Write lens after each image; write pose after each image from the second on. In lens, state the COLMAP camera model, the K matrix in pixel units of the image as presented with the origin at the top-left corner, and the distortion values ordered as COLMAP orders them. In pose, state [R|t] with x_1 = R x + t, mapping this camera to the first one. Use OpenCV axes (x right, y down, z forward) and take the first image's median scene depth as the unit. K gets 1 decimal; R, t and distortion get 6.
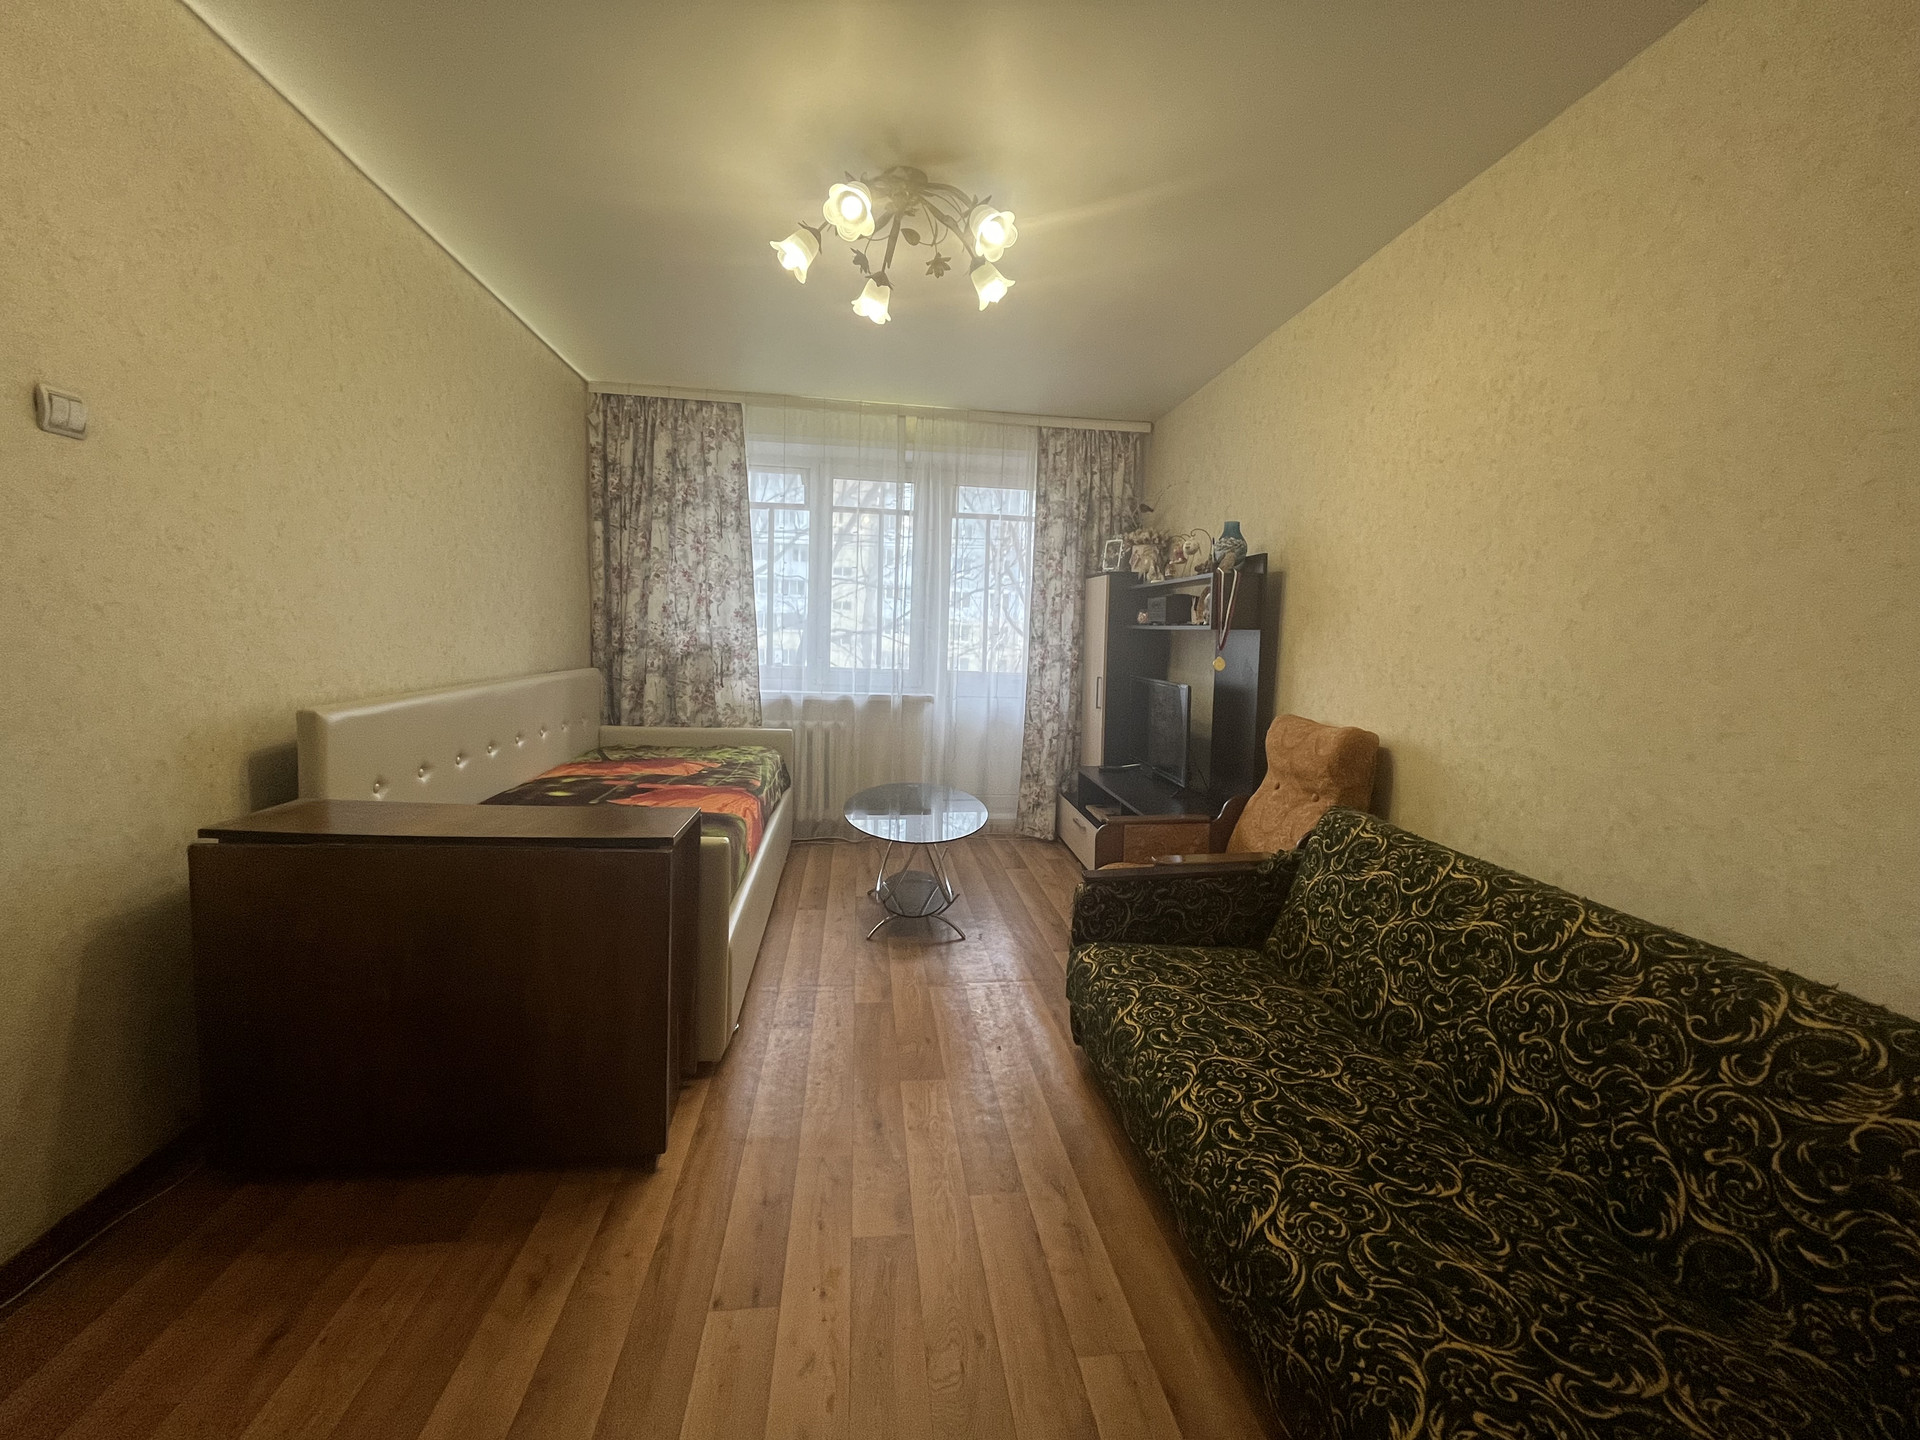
lens RADIAL K [[777.9, 0, 965.7], [0, 777.9, 718.7], [0, 0, 1]] dist [-0.001912, -0.000093]
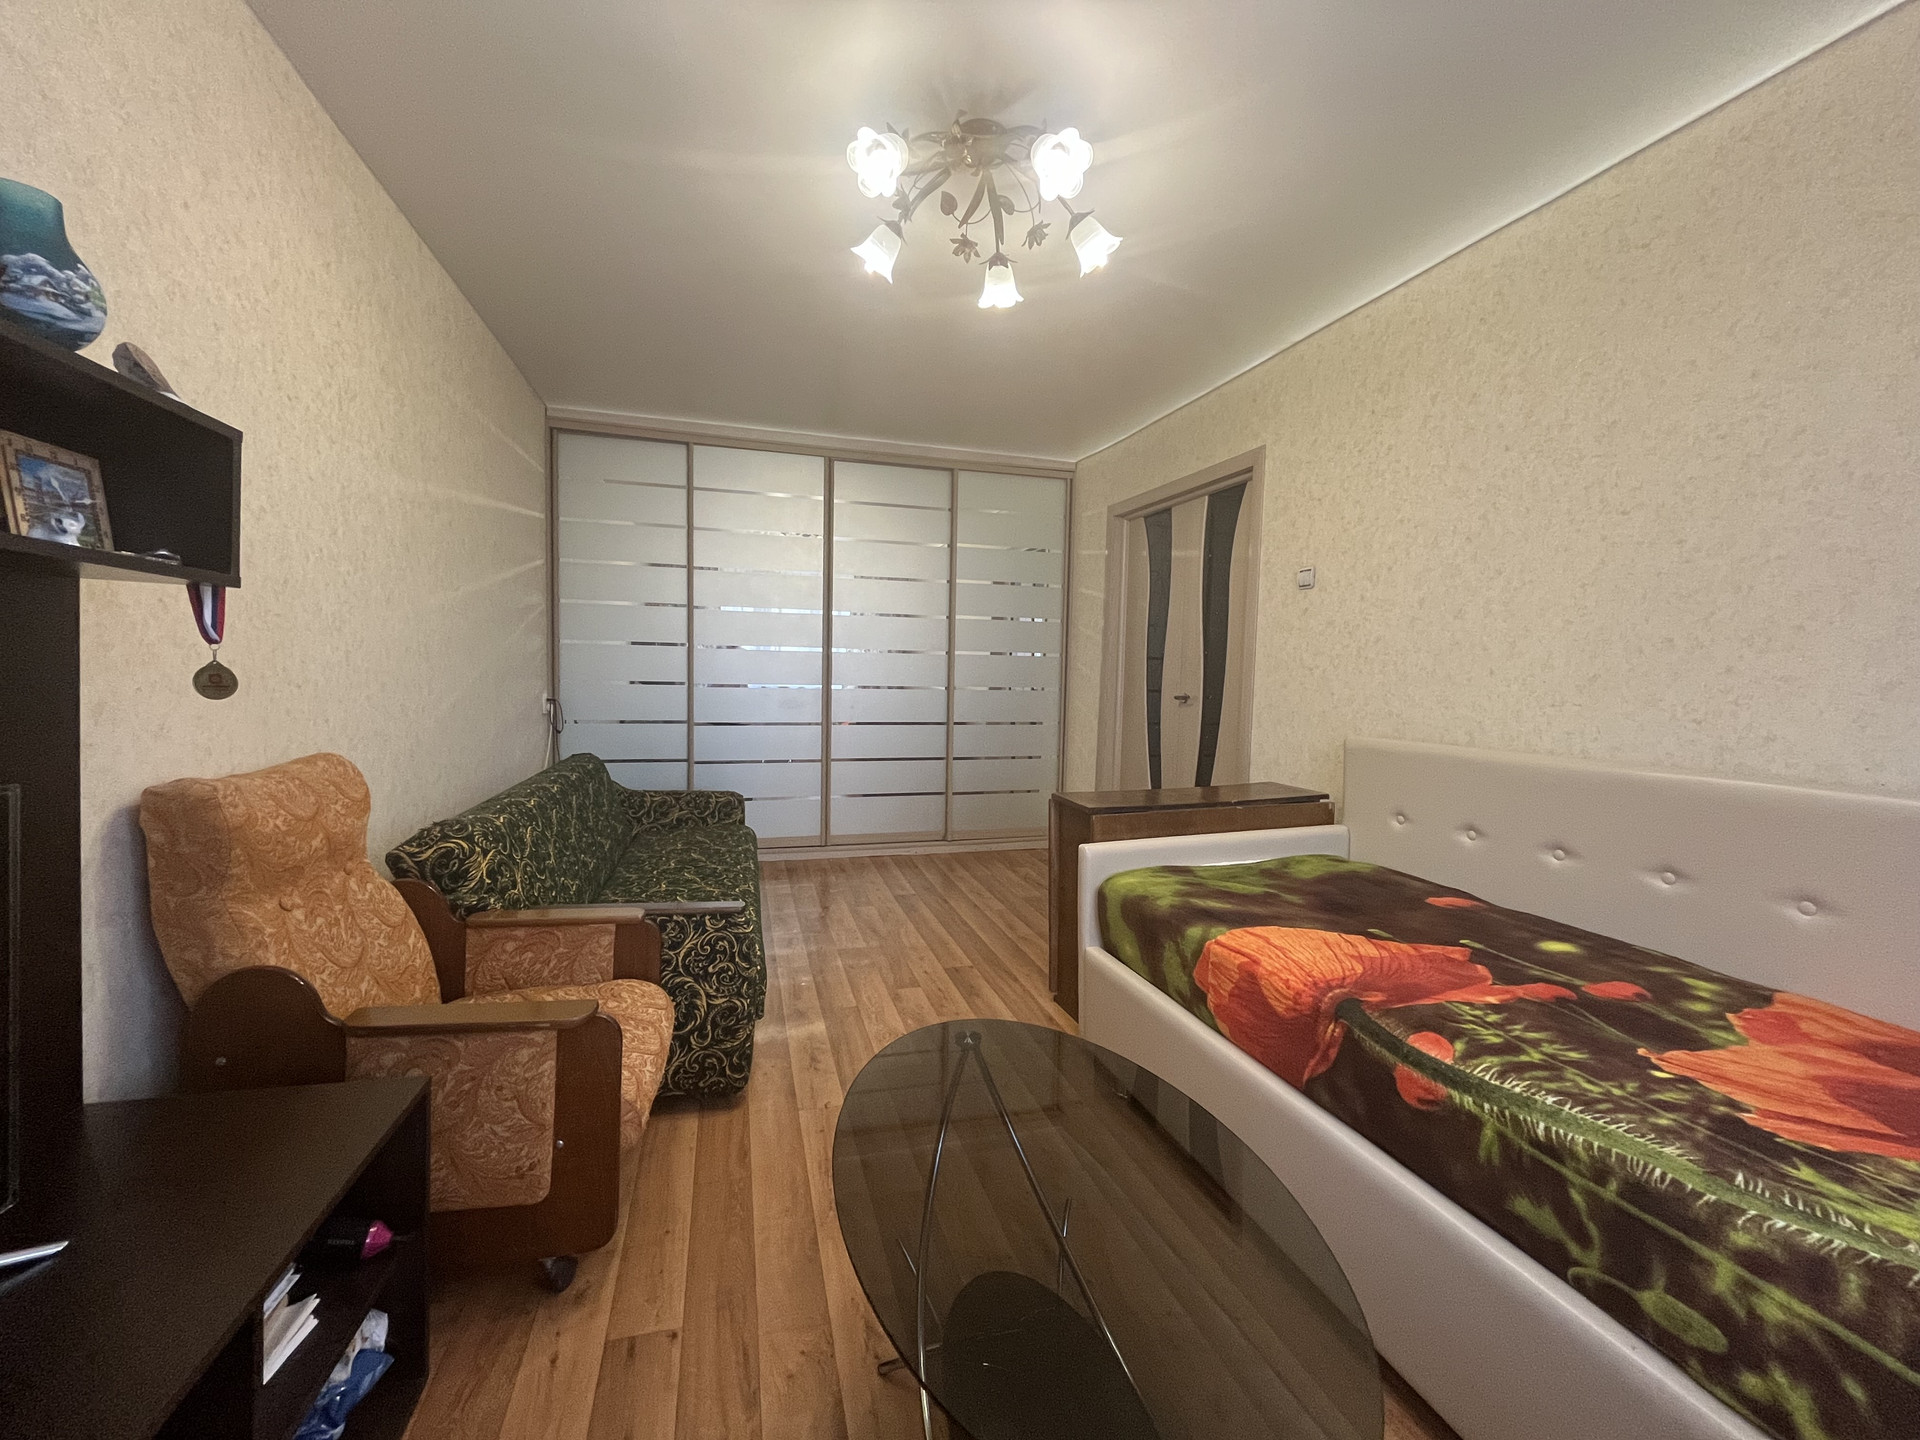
lens RADIAL K [[777.9, 0, 960.6], [0, 777.9, 716.9], [0, 0, 1]] dist [-0.001912, -0.000093]
pose [[-0.987173, -0.044120, -0.153440, 0.028102], [-0.067741, 0.986009, 0.152304, -0.099154], [0.144573, 0.160744, -0.976350, 1.057743]]
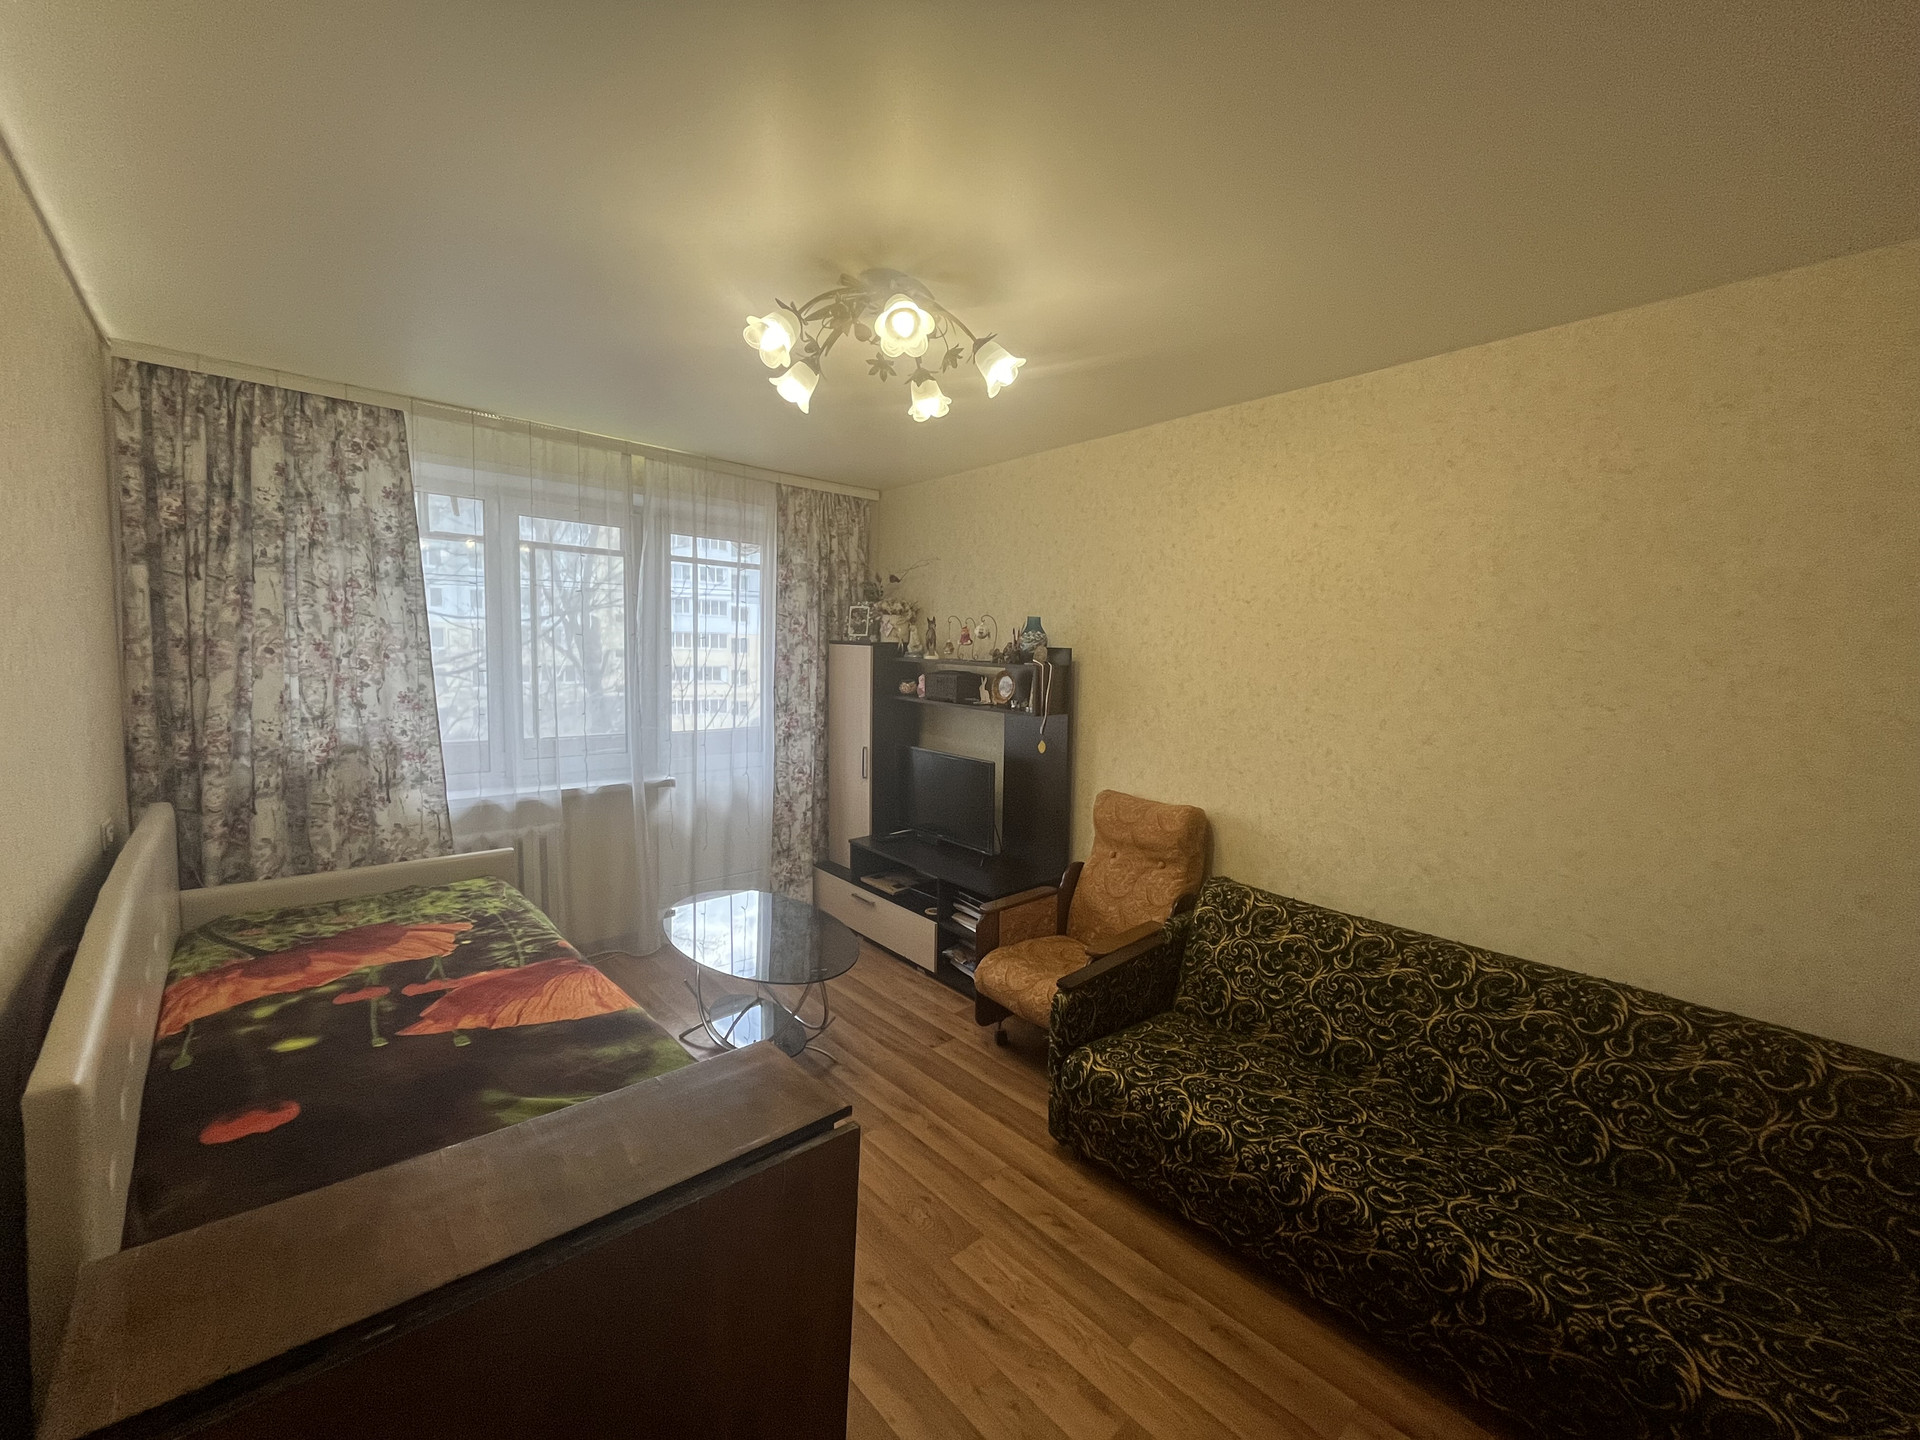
lens RADIAL K [[777.9, 0, 965.8], [0, 777.9, 717.8], [0, 0, 1]] dist [-0.001912, -0.000093]
pose [[0.814092, -0.060168, 0.577610, -0.300626], [0.059027, 0.998040, 0.020768, -0.105997], [-0.577728, 0.017187, 0.816049, 0.115154]]
